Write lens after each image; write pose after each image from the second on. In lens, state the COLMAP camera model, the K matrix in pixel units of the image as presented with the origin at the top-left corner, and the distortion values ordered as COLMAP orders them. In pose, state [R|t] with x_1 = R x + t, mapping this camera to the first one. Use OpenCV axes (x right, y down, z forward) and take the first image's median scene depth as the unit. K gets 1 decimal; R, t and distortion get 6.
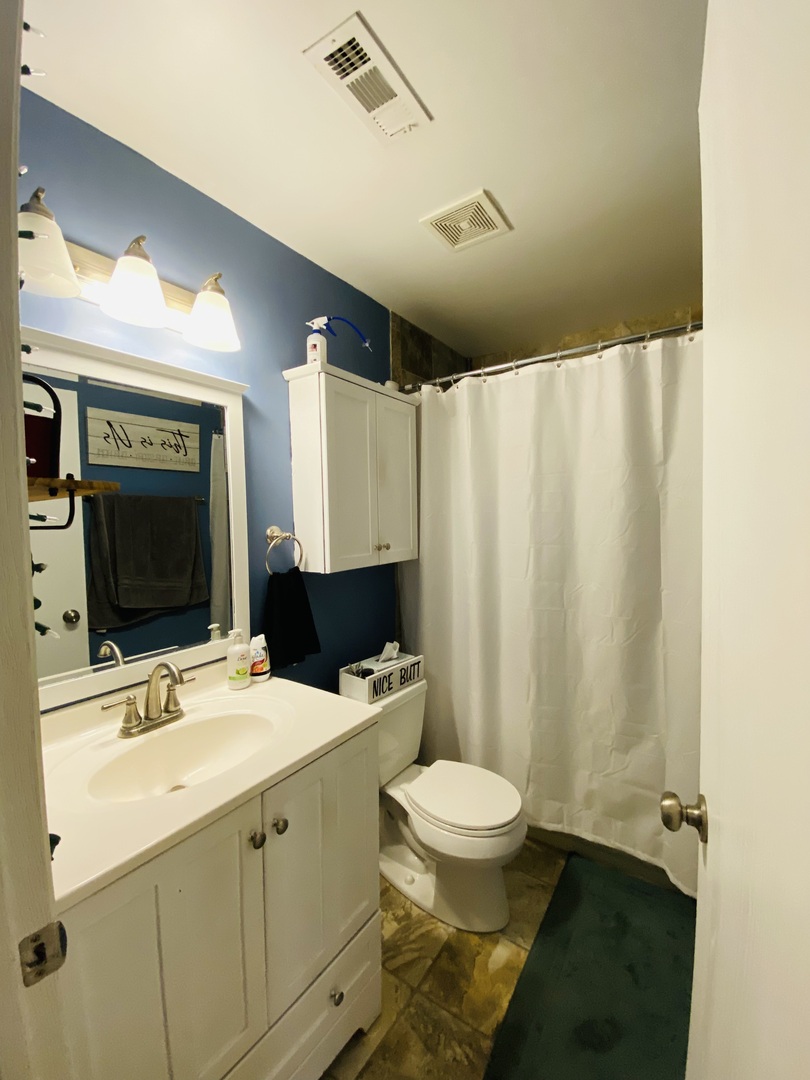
lens RADIAL K [[440.7, 0, 410.4], [0, 440.7, 535.6], [0, 0, 1]] dist [0.022511, -0.025732]
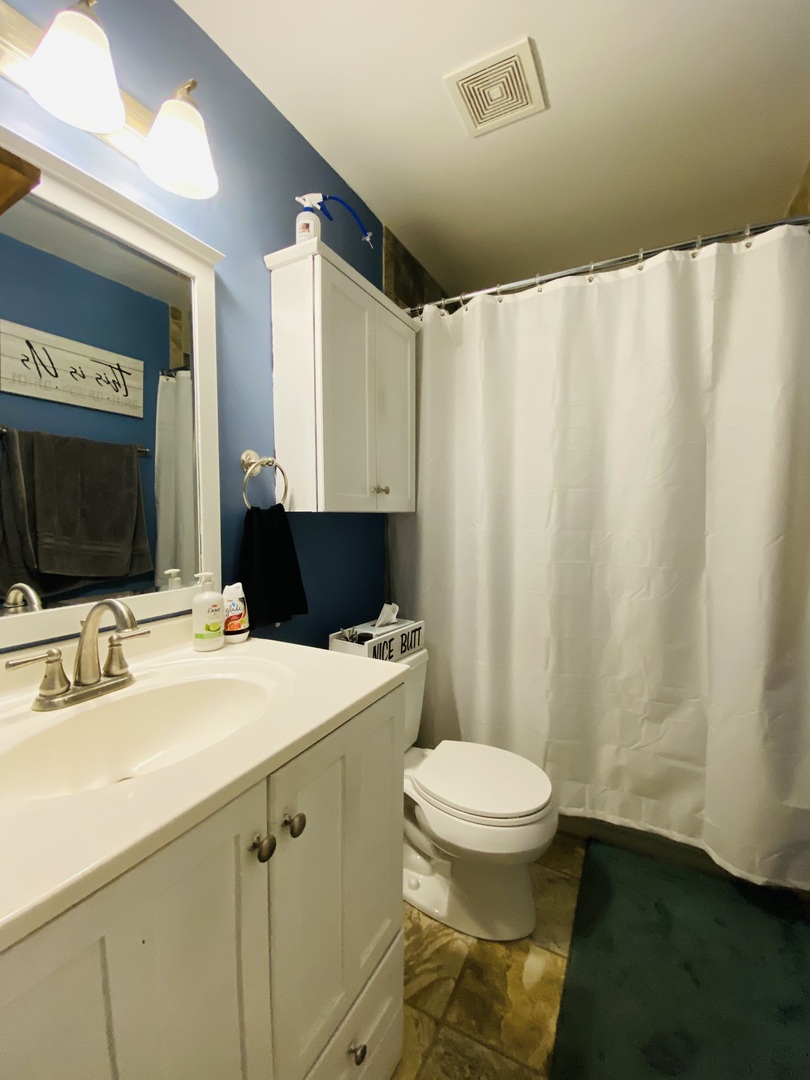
lens RADIAL K [[440.7, 0, 410.4], [0, 440.7, 535.6], [0, 0, 1]] dist [0.022511, -0.025732]
pose [[0.993520, 0.010030, 0.113212, -0.113795], [-0.010481, 0.999939, 0.003386, 0.122987], [-0.113171, -0.004550, 0.993565, 0.182215]]
